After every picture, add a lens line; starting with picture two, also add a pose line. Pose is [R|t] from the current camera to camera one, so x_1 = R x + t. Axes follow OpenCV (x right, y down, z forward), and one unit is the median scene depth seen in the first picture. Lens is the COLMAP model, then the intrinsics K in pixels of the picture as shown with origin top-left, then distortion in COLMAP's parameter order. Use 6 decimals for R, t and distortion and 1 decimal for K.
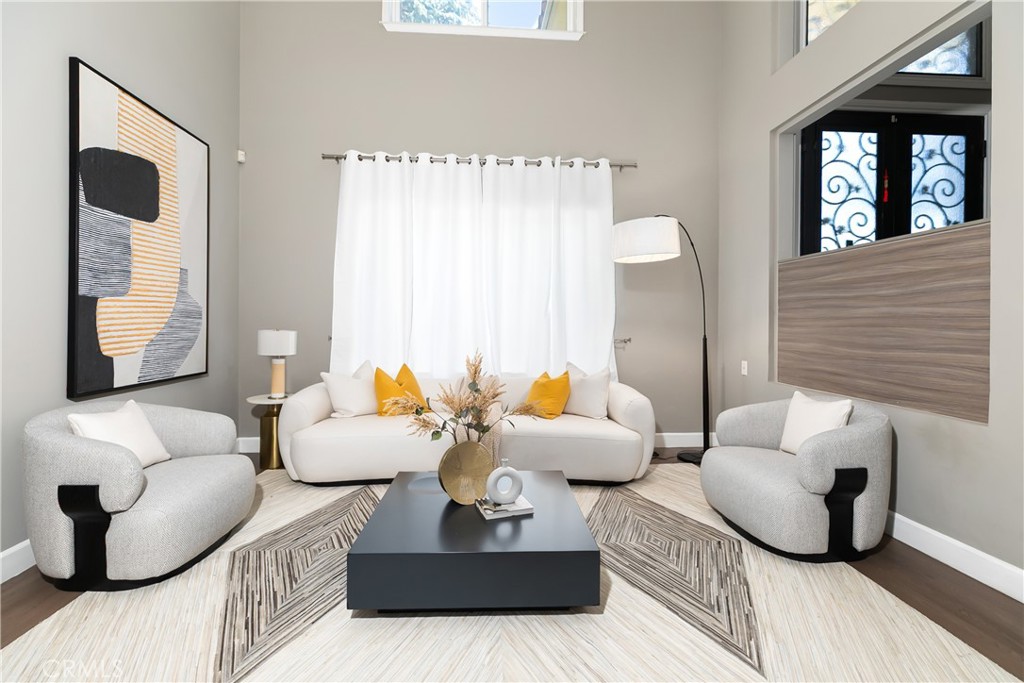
lens RADIAL K [[459.9, 0, 508.9], [0, 459.9, 325.0], [0, 0, 1]] dist [-0.000604, -0.000240]
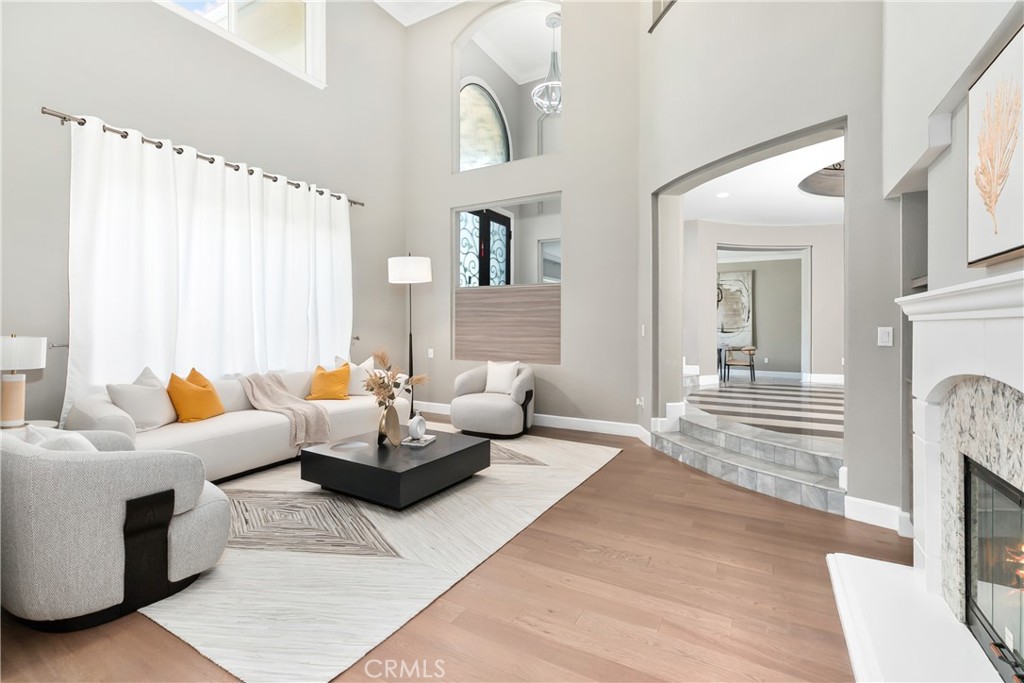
lens RADIAL K [[459.9, 0, 508.9], [0, 459.9, 325.0], [0, 0, 1]] dist [-0.000604, -0.000240]
pose [[0.556346, -0.003544, 0.830943, -0.608025], [0.003037, 0.999993, 0.002231, -0.004768], [-0.830945, 0.001282, 0.556353, -0.079266]]
